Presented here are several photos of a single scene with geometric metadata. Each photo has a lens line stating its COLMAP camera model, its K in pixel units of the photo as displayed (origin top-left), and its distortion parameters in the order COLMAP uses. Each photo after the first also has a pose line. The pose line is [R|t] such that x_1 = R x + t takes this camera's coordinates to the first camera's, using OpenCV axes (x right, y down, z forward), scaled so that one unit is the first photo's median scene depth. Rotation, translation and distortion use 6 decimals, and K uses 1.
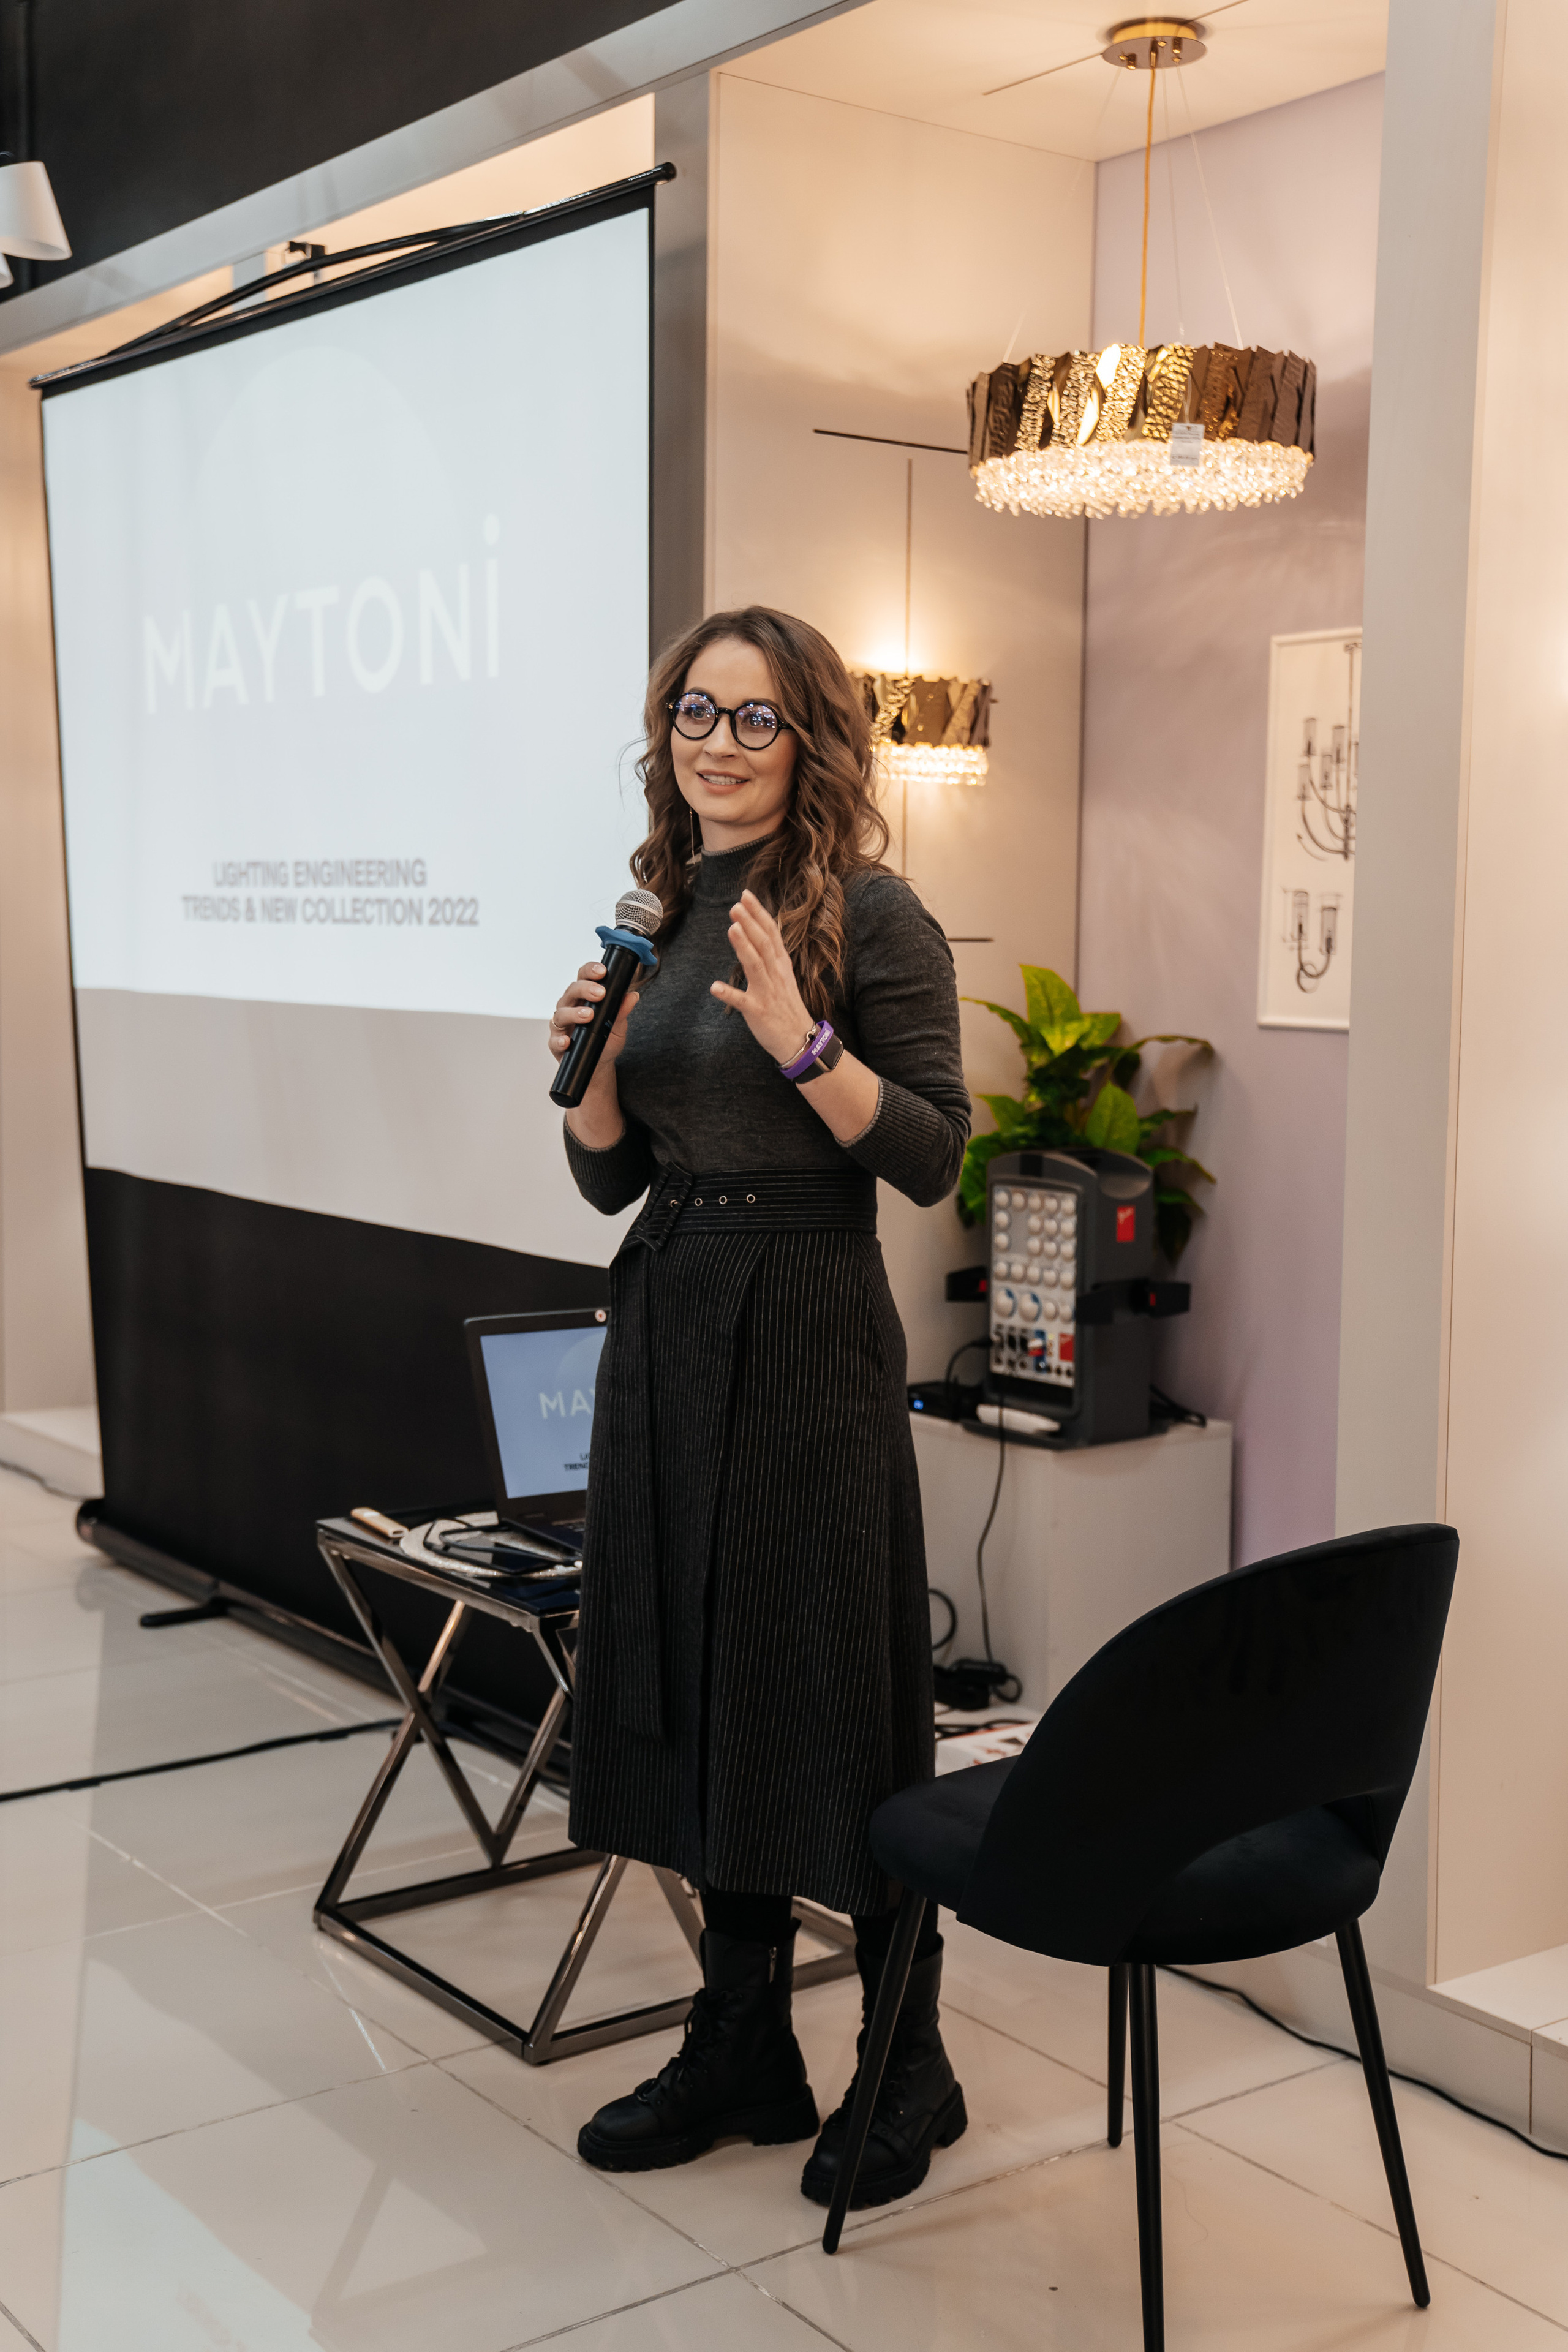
lens RADIAL K [[2721.0, 0, 784.0], [0, 2721.0, 1176.0], [0, 0, 1]] dist [0.063255, -0.004038]
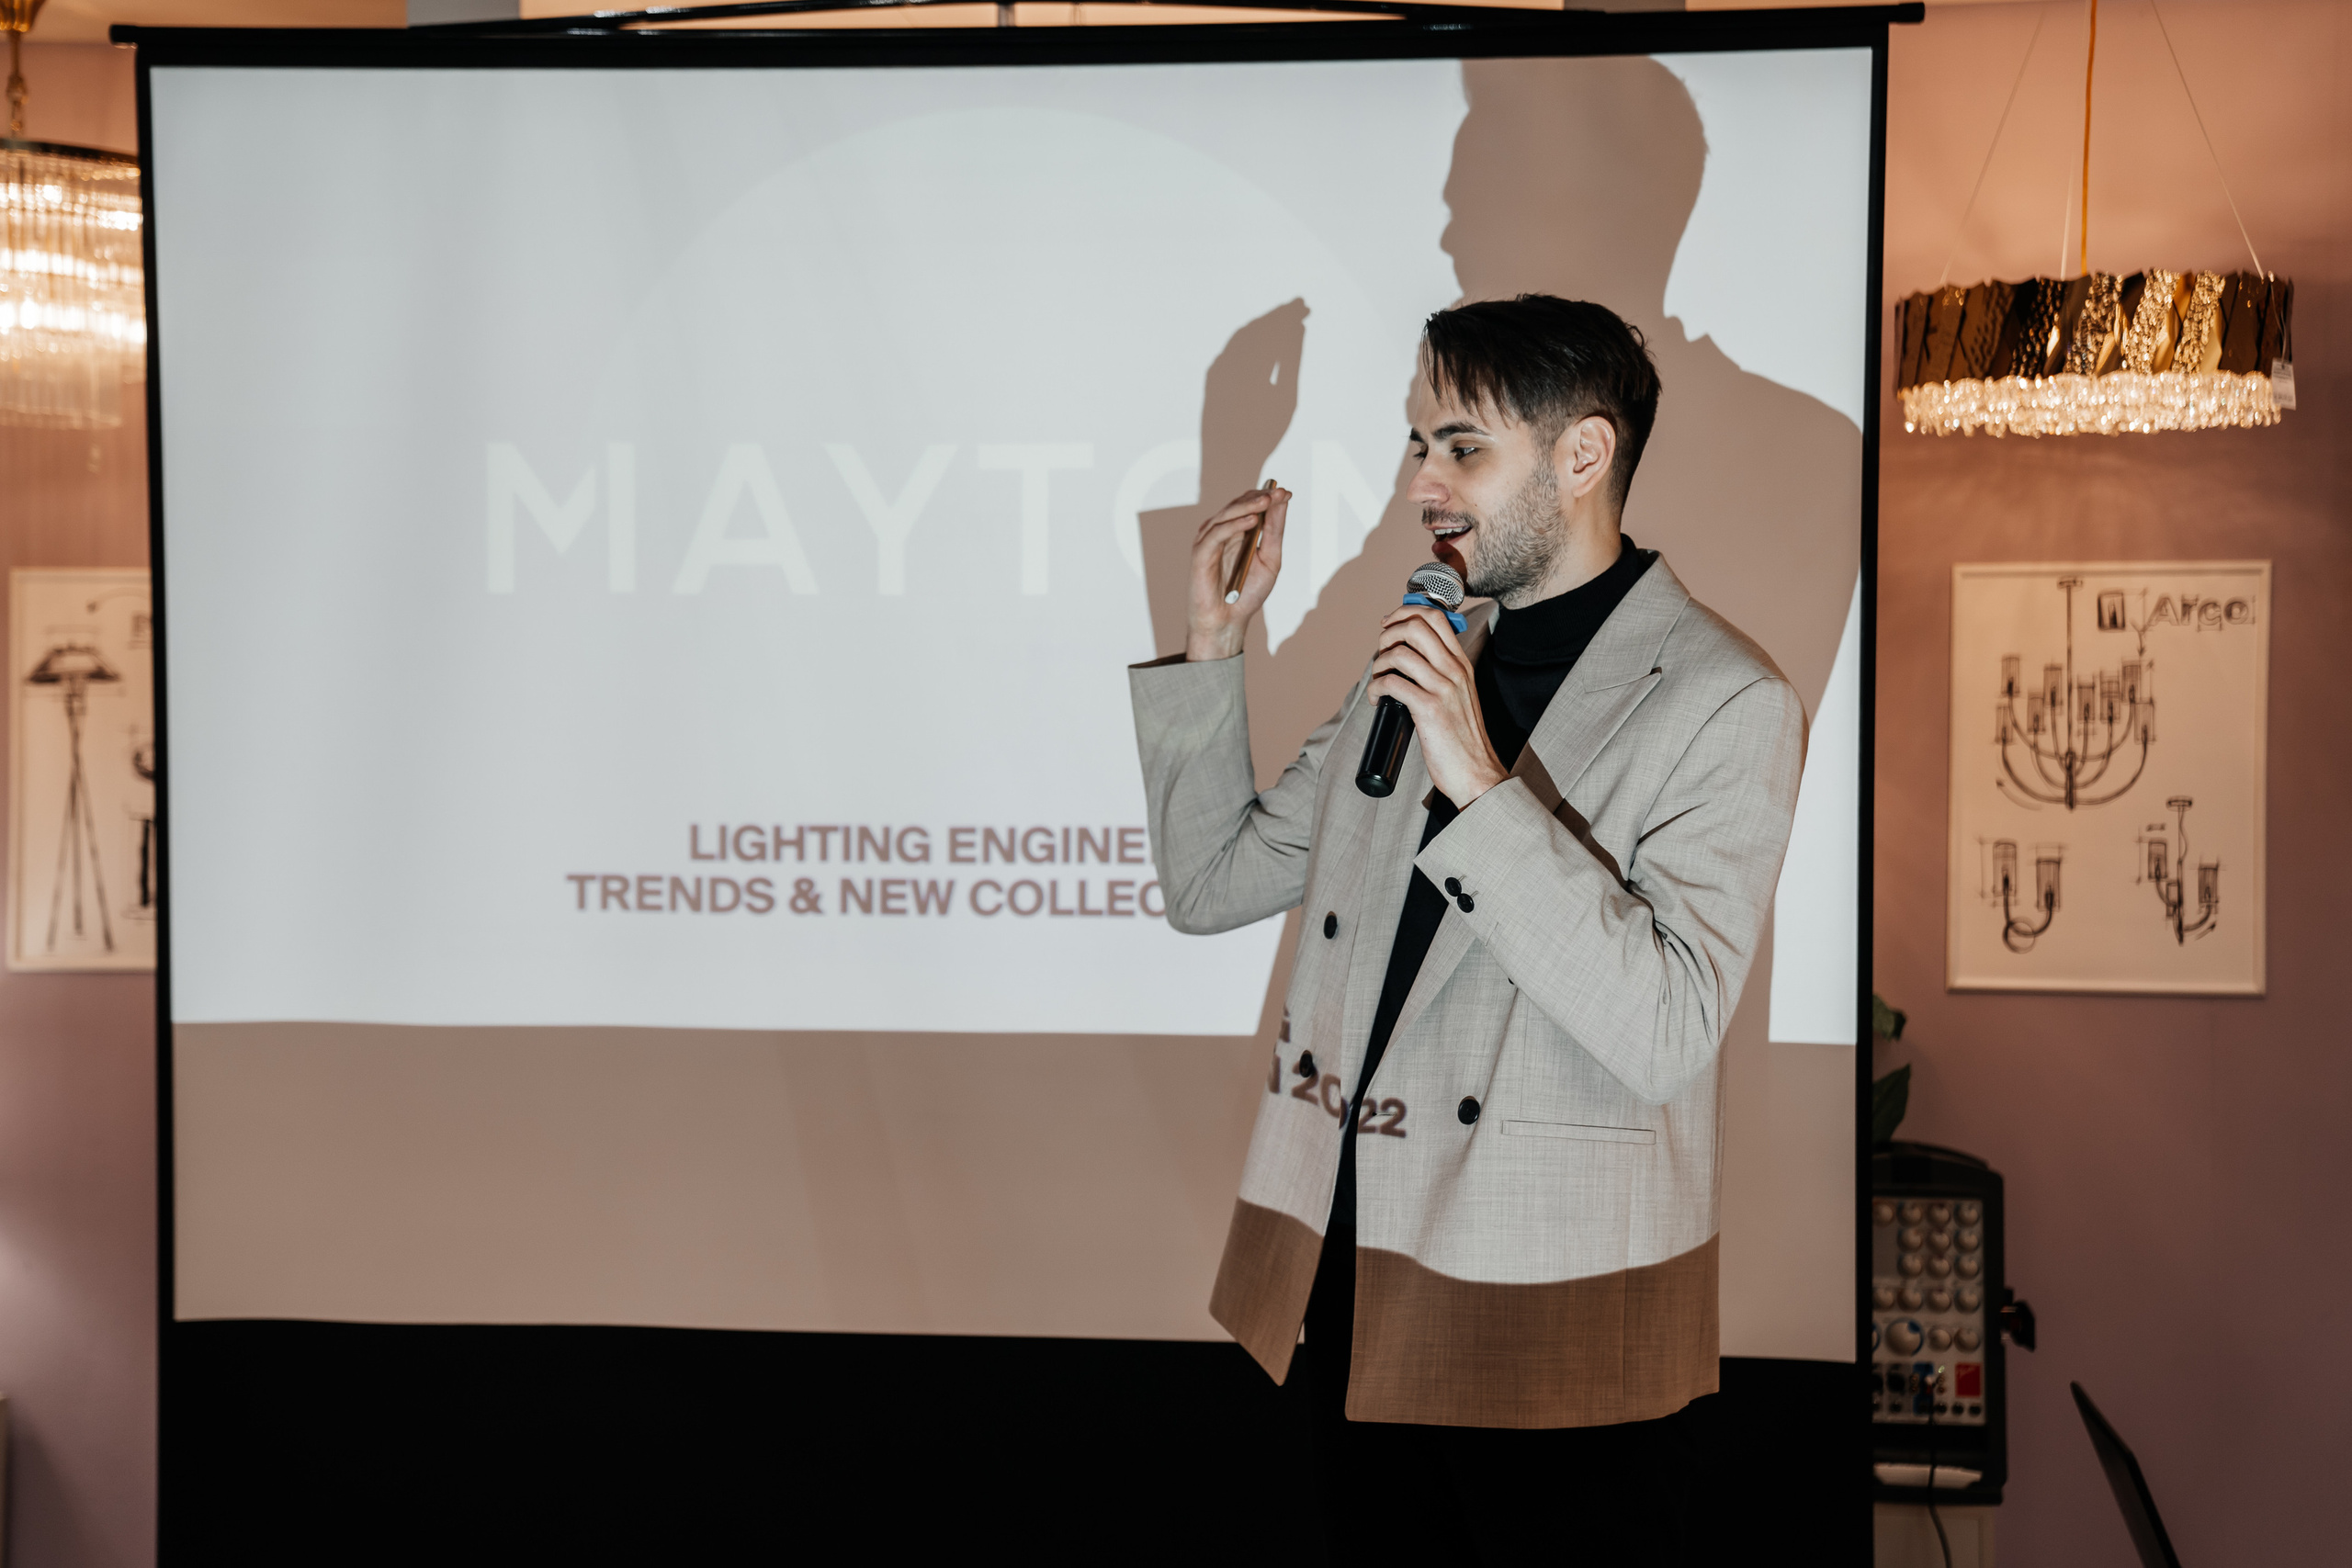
lens RADIAL K [[3312.5, 0, 1176.0], [0, 3312.5, 784.0], [0, 0, 1]] dist [0.150234, 0.025941]
pose [[0.697181, -0.016664, 0.716702, -0.815467], [0.071353, 0.996379, -0.046243, -0.092170], [-0.713336, 0.083378, 0.695845, 0.417435]]
